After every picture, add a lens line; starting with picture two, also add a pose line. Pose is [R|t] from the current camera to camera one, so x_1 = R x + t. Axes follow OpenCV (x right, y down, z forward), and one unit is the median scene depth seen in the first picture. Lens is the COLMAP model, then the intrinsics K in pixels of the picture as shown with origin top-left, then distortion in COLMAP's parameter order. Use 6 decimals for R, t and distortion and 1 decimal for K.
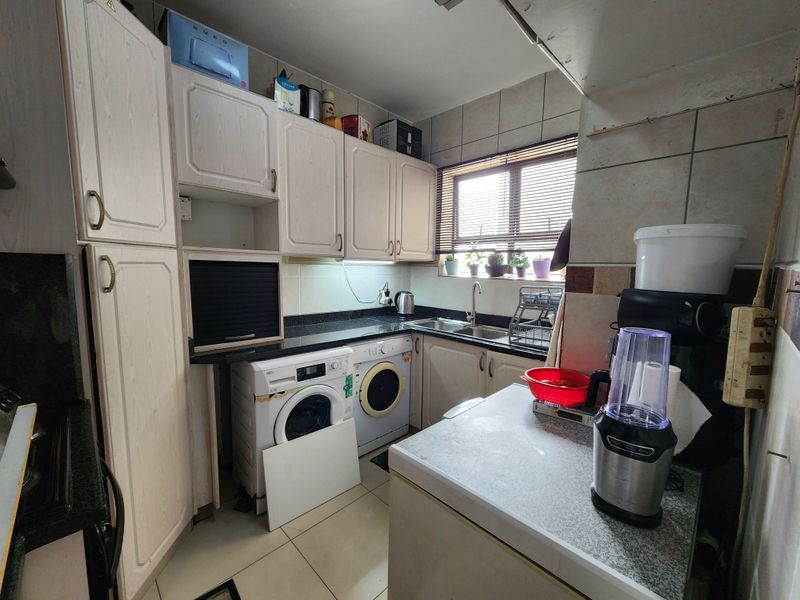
lens RADIAL K [[326.2, 0, 401.6], [0, 326.2, 305.9], [0, 0, 1]] dist [0.014435, -0.010188]
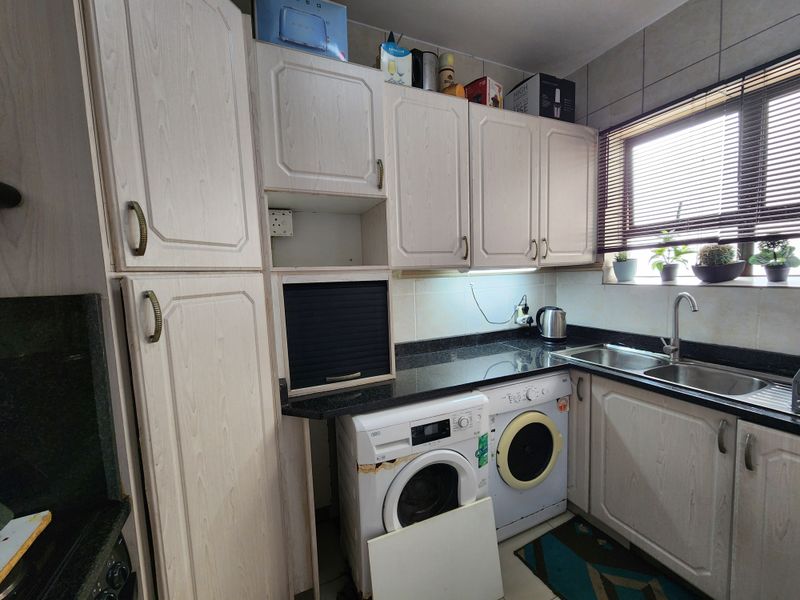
lens RADIAL K [[326.2, 0, 401.6], [0, 326.2, 305.9], [0, 0, 1]] dist [0.014435, -0.010188]
pose [[0.938855, -0.019600, -0.343754, -0.070791], [0.013381, 0.999701, -0.020453, -0.047674], [0.344052, 0.014602, 0.938837, 0.250821]]
